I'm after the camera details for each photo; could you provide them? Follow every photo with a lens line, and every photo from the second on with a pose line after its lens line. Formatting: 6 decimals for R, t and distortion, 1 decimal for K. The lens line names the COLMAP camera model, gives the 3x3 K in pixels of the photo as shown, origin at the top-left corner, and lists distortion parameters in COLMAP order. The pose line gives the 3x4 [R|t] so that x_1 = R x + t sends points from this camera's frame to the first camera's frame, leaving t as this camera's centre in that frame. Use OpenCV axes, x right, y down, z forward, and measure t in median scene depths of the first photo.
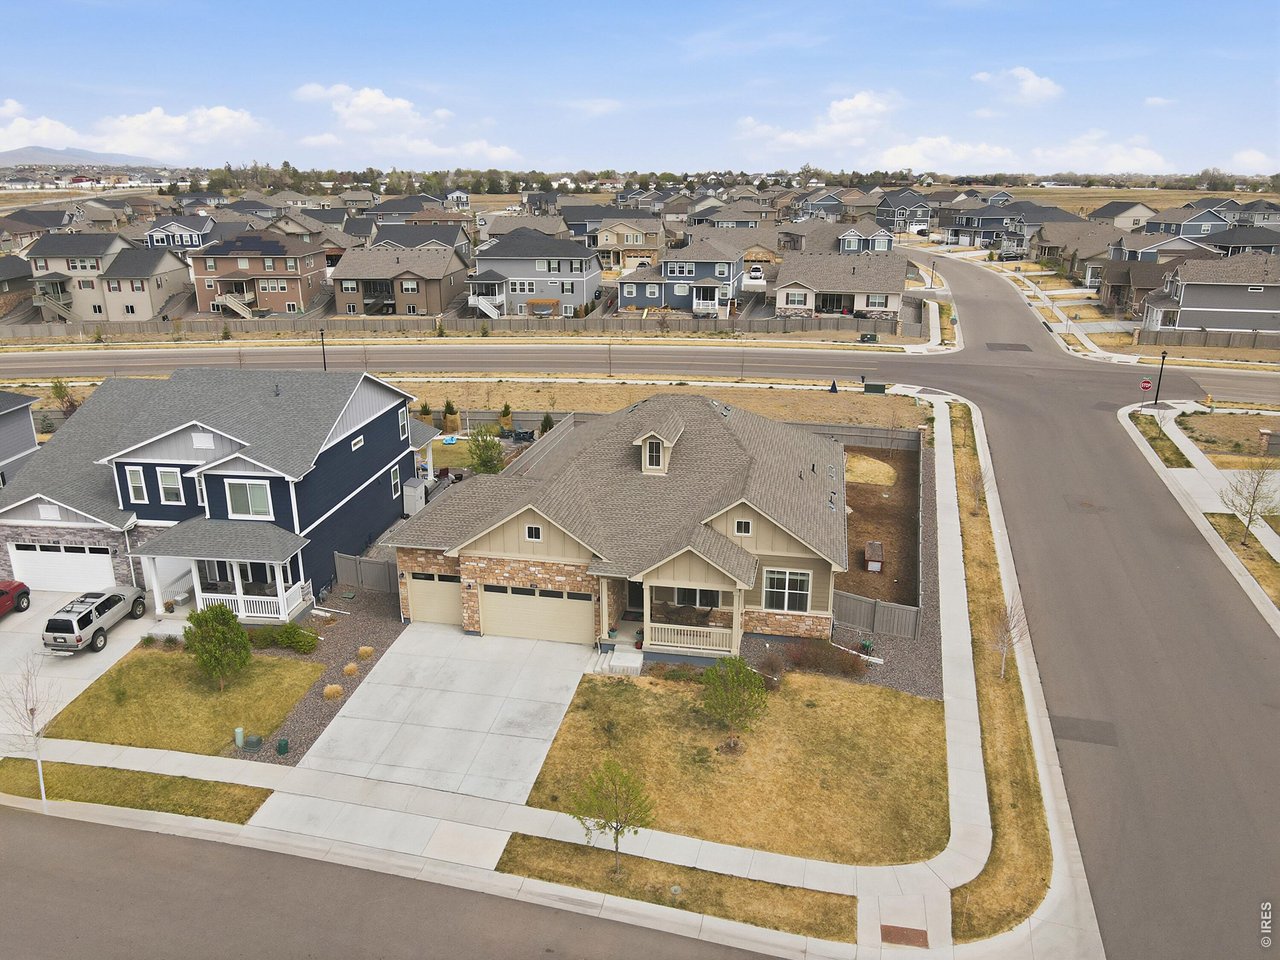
lens RADIAL K [[940.2, 0, 639.7], [0, 940.2, 482.0], [0, 0, 1]] dist [-0.007060, 0.027217]
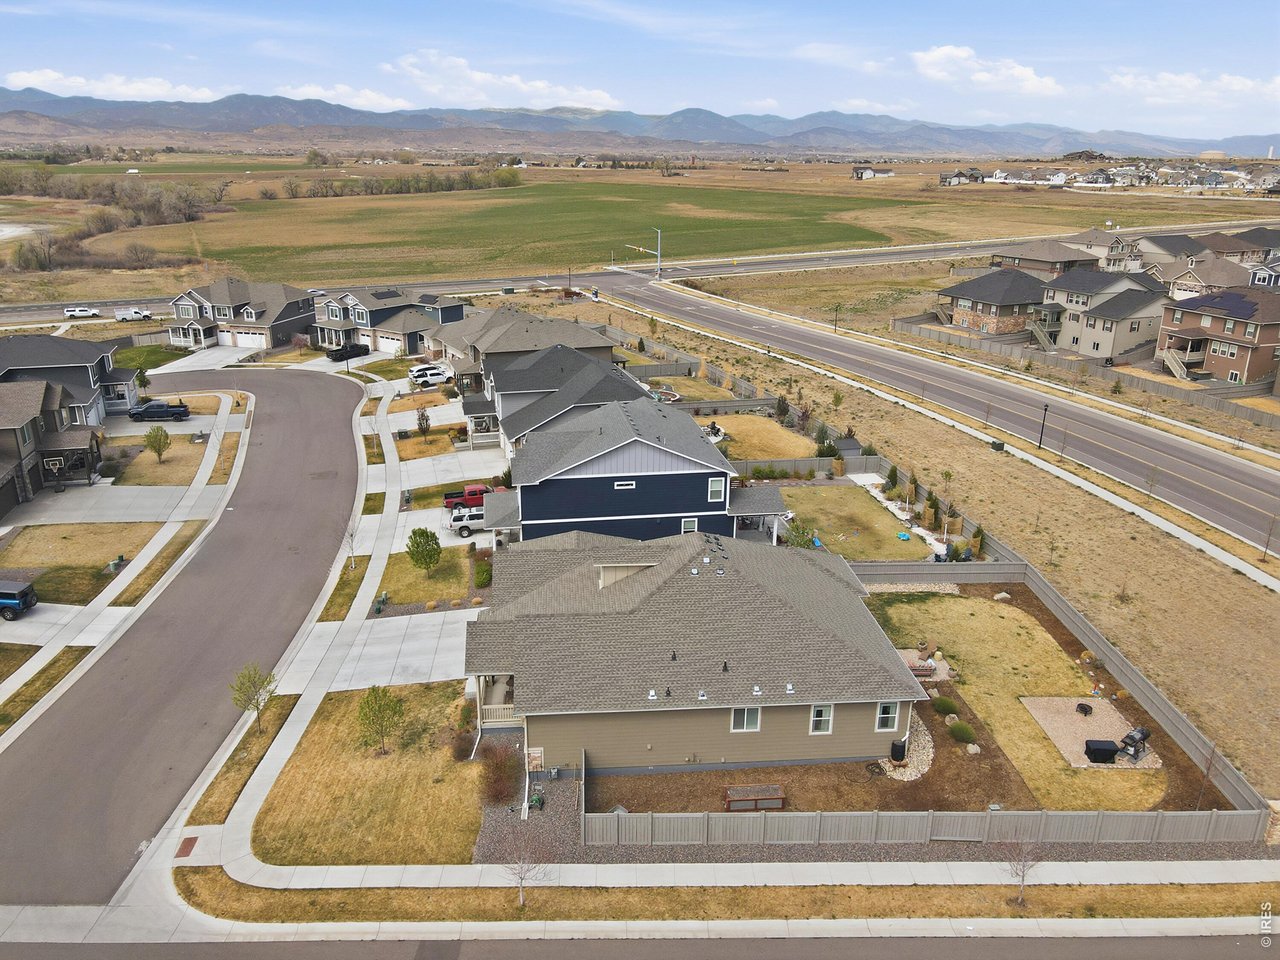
lens RADIAL K [[940.2, 0, 639.1], [0, 940.2, 482.1], [0, 0, 1]] dist [-0.007060, 0.027217]
pose [[0.271723, 0.316929, -0.908693, 1.121721], [-0.306083, 0.923649, 0.230618, -0.437637], [0.912403, 0.215472, 0.347983, 0.660644]]
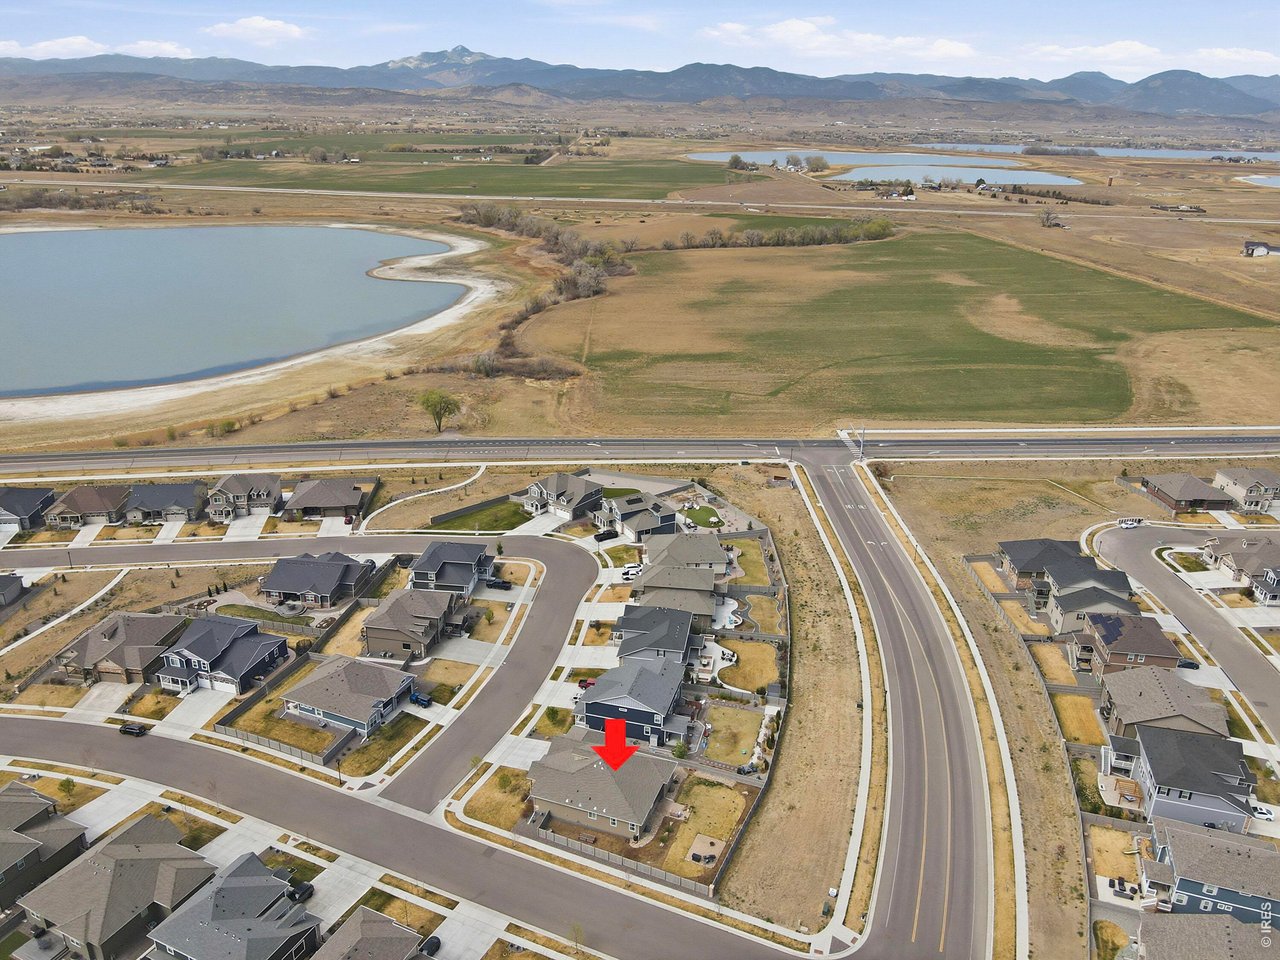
lens RADIAL K [[940.2, 0, 639.8], [0, 940.2, 478.9], [0, 0, 1]] dist [-0.007060, 0.027217]
pose [[-0.153928, 0.354390, -0.922341, 3.194880], [-0.325643, 0.863120, 0.385981, -2.628908], [0.932879, 0.359767, -0.017454, 0.974494]]
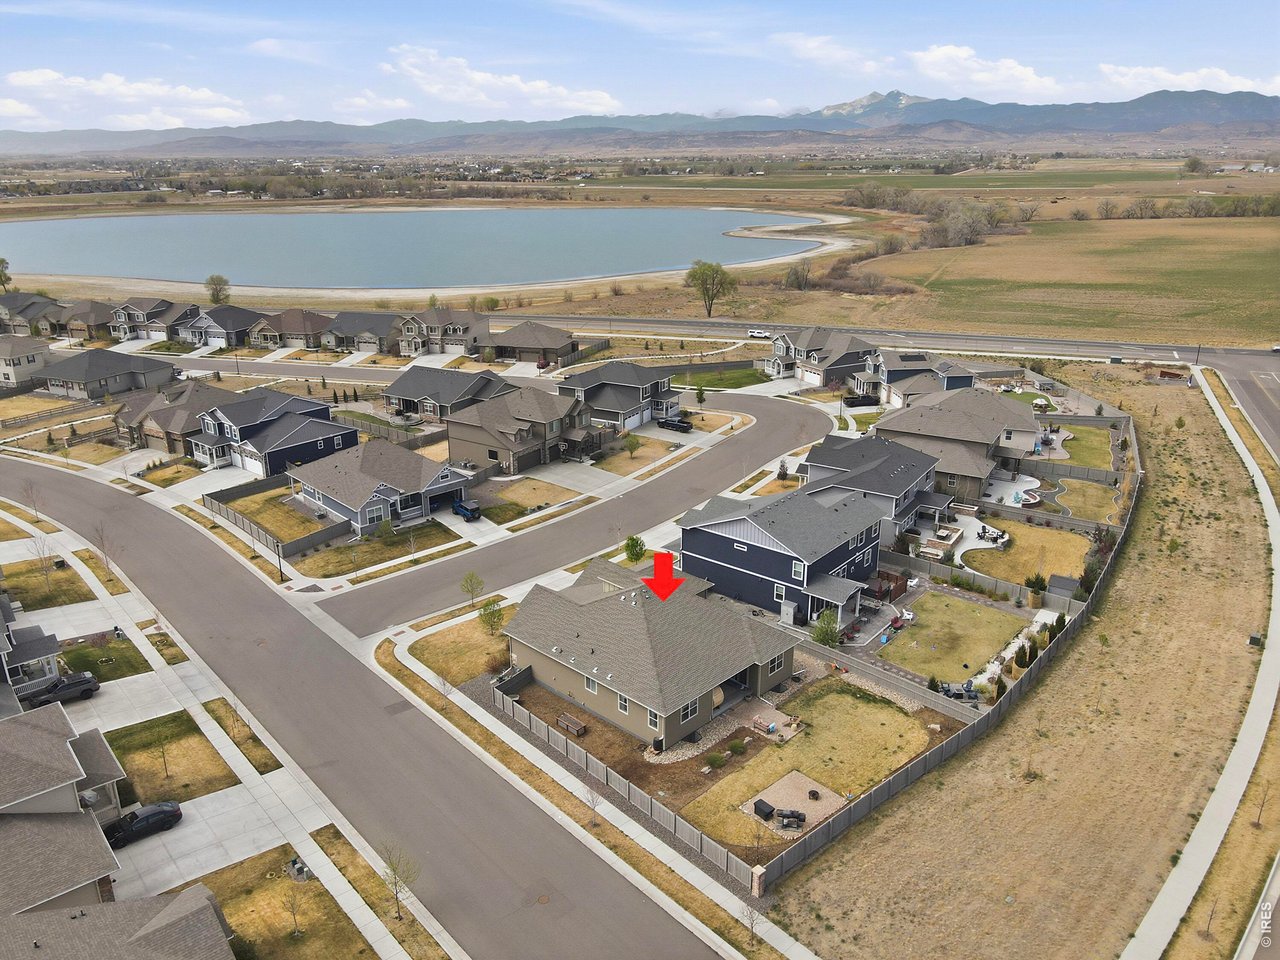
lens RADIAL K [[940.2, 0, 639.3], [0, 940.2, 483.2], [0, 0, 1]] dist [-0.007060, 0.027217]
pose [[-0.543792, 0.278748, -0.791574, 1.568400], [-0.255635, 0.843382, 0.472607, -1.216956], [0.799338, 0.459354, -0.387367, 1.833621]]
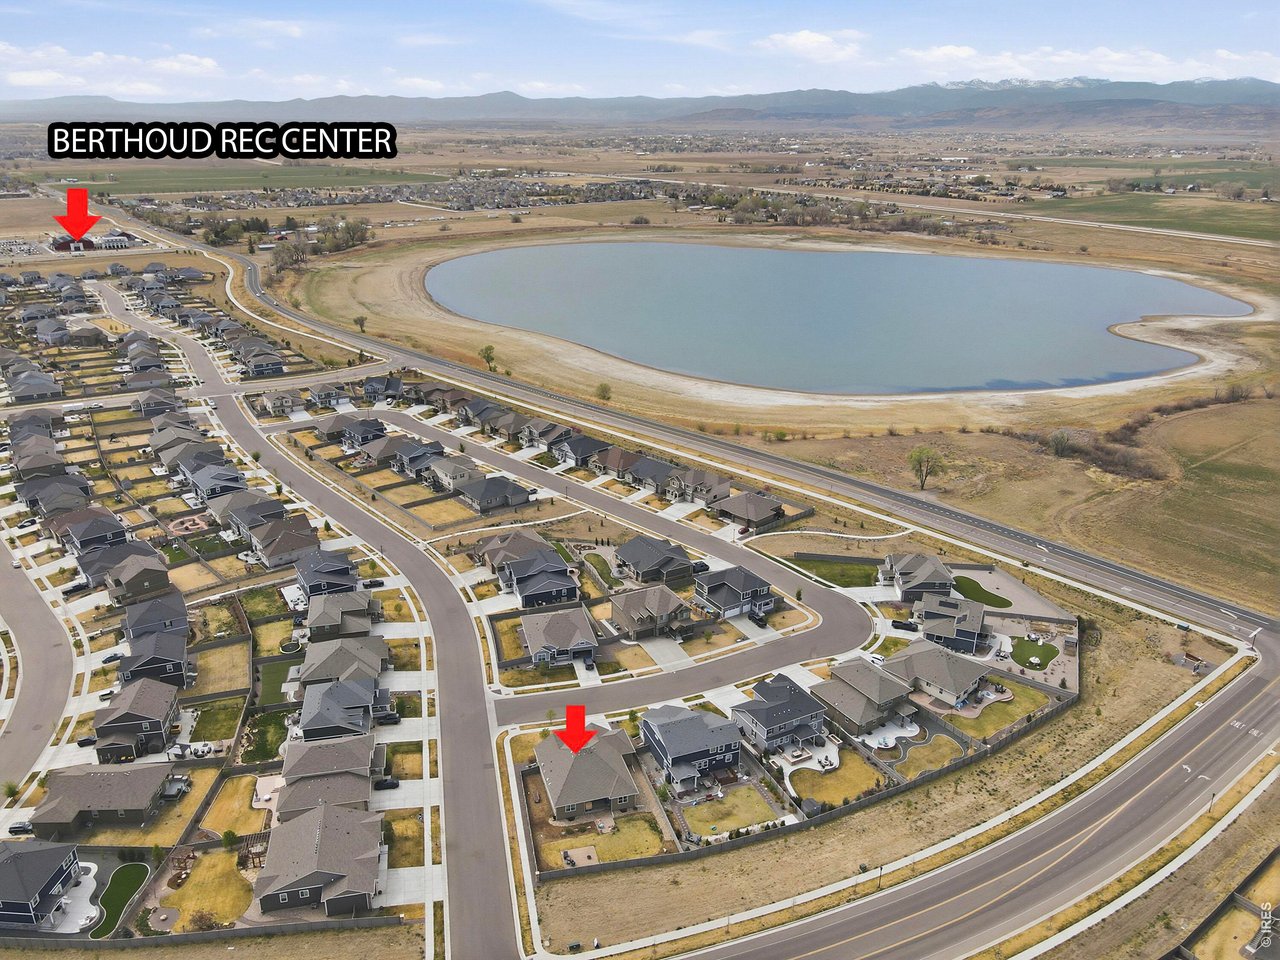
lens RADIAL K [[940.2, 0, 637.2], [0, 940.2, 478.9], [0, 0, 1]] dist [-0.007060, 0.027217]
pose [[-0.879137, 0.158903, -0.449297, 1.703203], [-0.159753, 0.789965, 0.591975, -3.973891], [0.448995, 0.592204, -0.669102, 3.627643]]
